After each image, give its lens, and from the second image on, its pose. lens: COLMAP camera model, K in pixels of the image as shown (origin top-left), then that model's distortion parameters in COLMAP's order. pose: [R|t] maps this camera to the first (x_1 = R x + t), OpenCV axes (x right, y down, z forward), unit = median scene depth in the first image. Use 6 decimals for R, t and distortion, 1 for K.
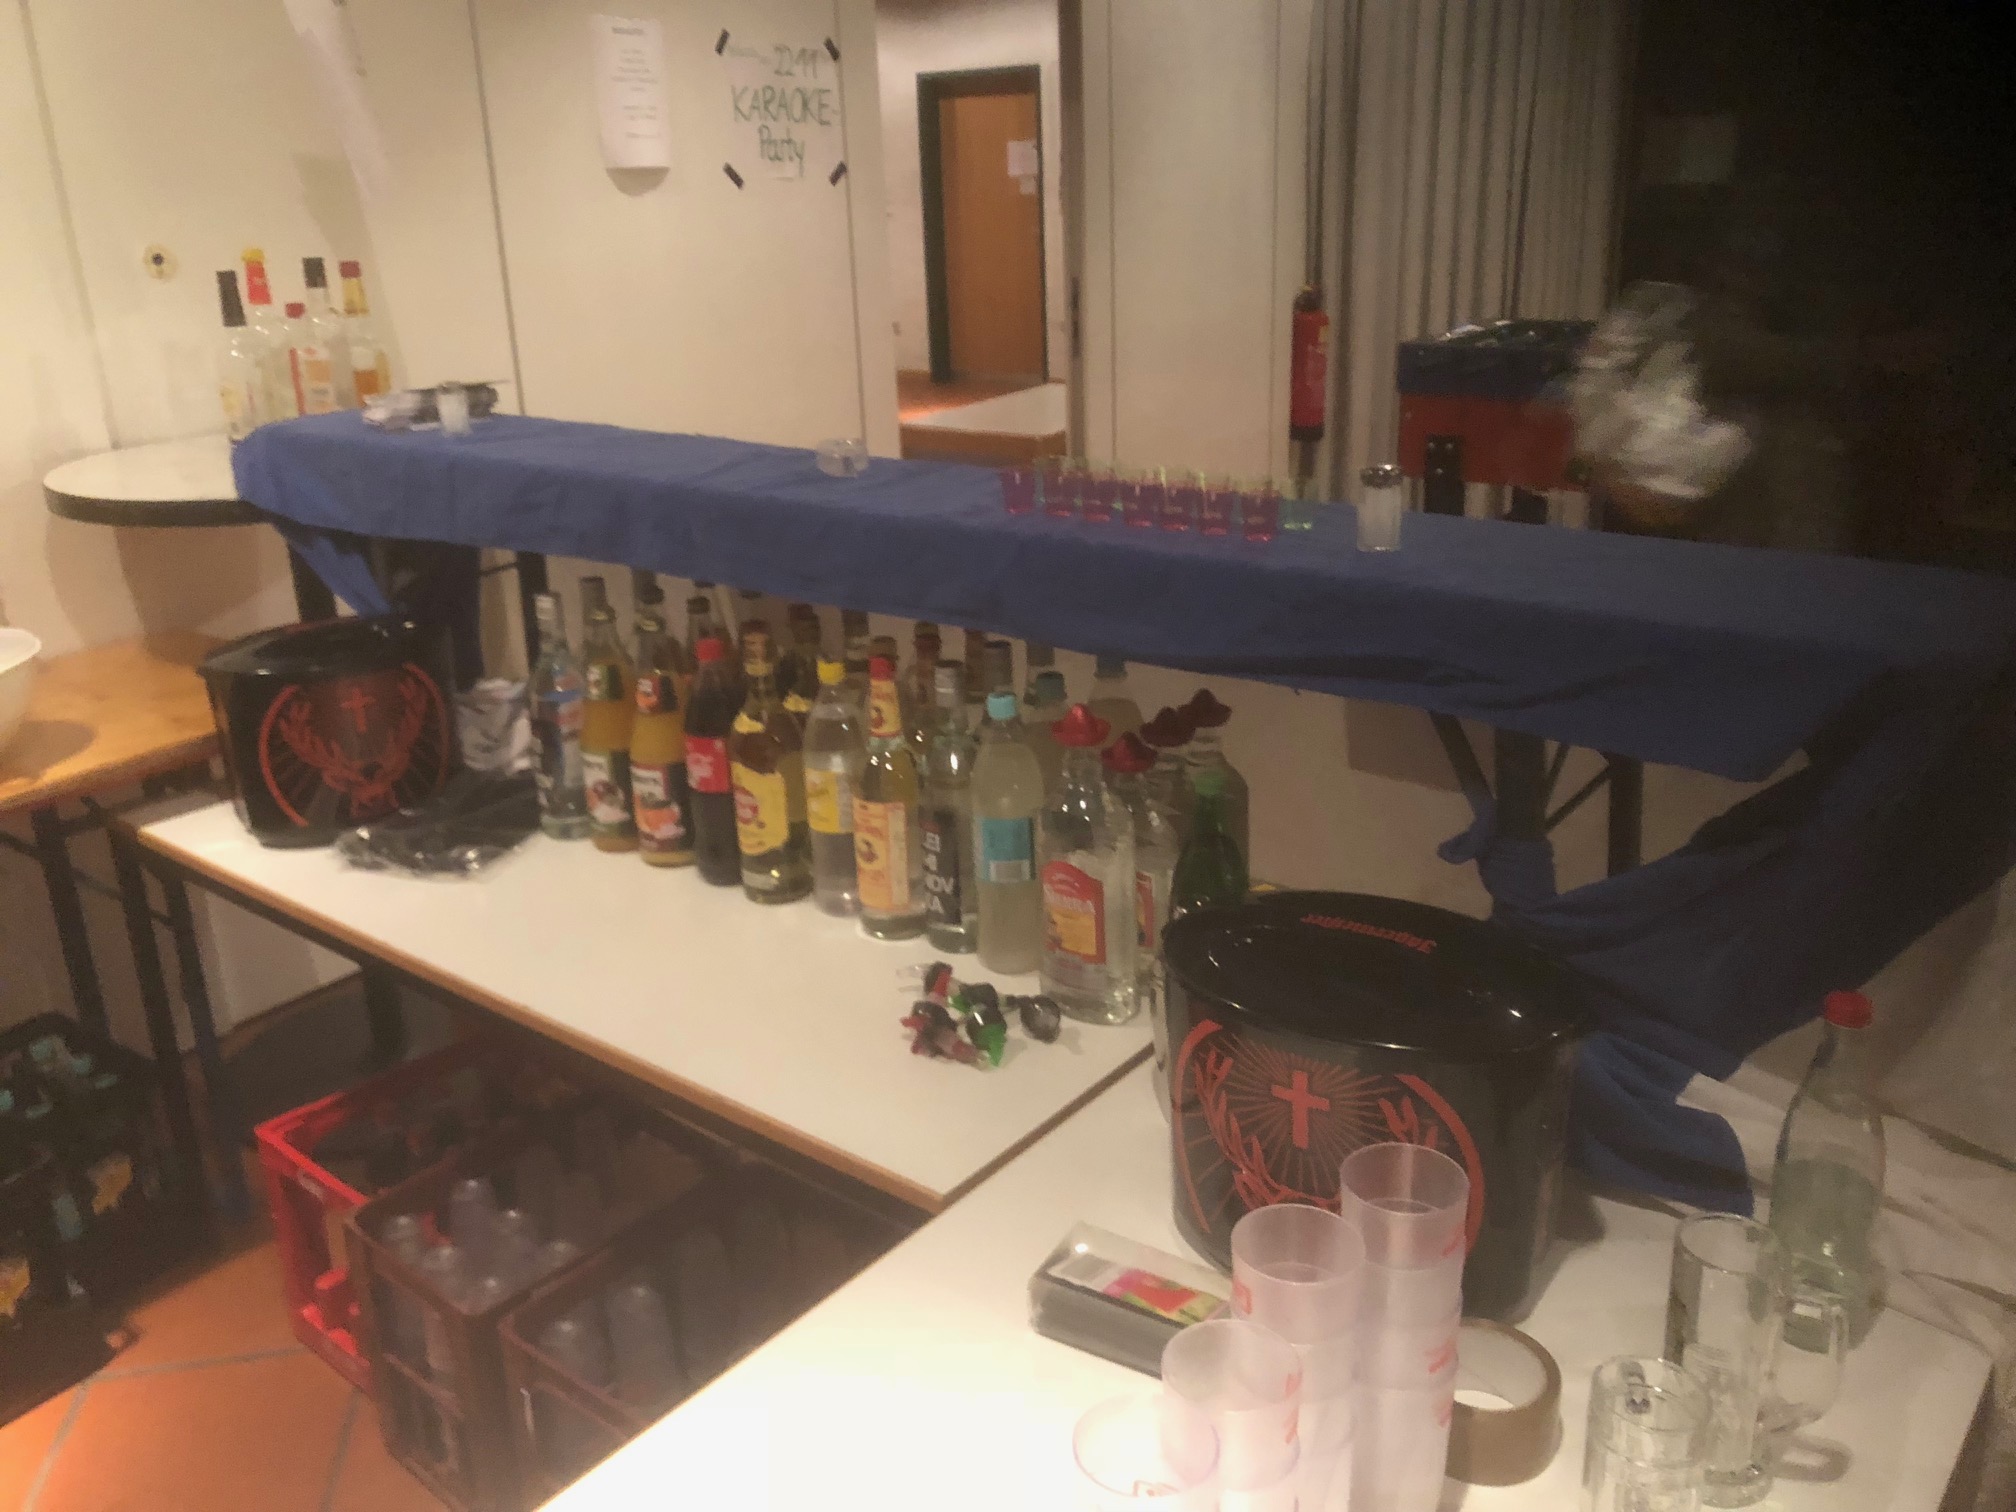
lens RADIAL K [[1677.8, 0, 937.8], [0, 1677.8, 712.1], [0, 0, 1]] dist [0.089119, -0.139132]
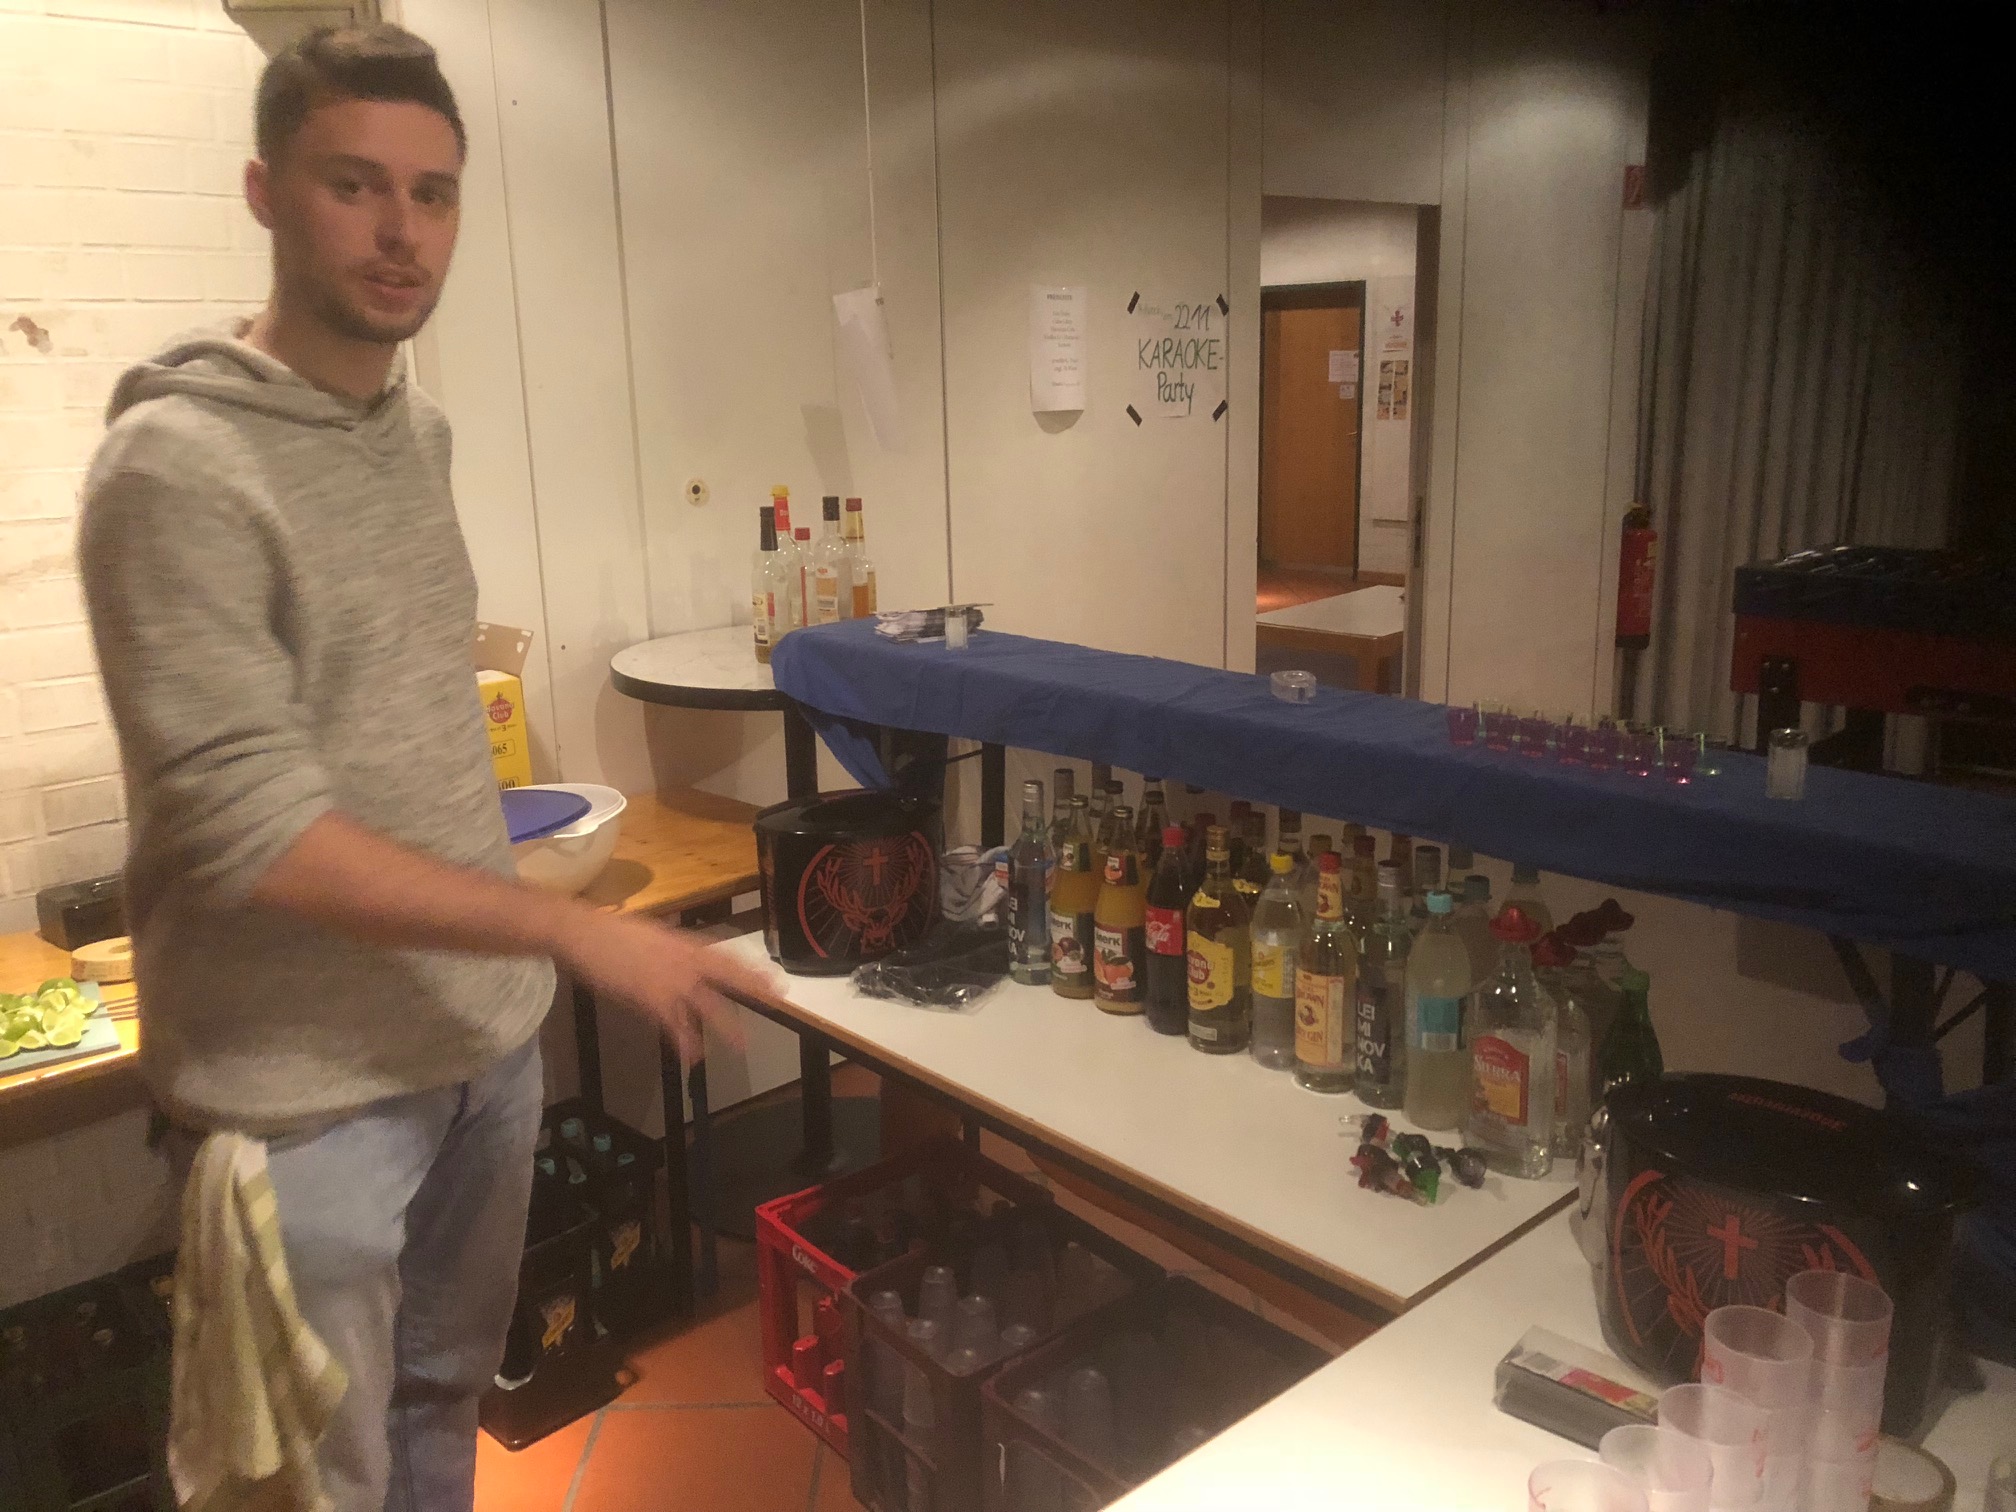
lens RADIAL K [[1677.8, 0, 937.8], [0, 1677.8, 712.1], [0, 0, 1]] dist [0.089119, -0.139132]
pose [[0.986895, 0.048978, -0.153751, -0.121164], [-0.063457, 0.993852, -0.090724, -0.005471], [0.148362, 0.099291, 0.983936, -0.234910]]
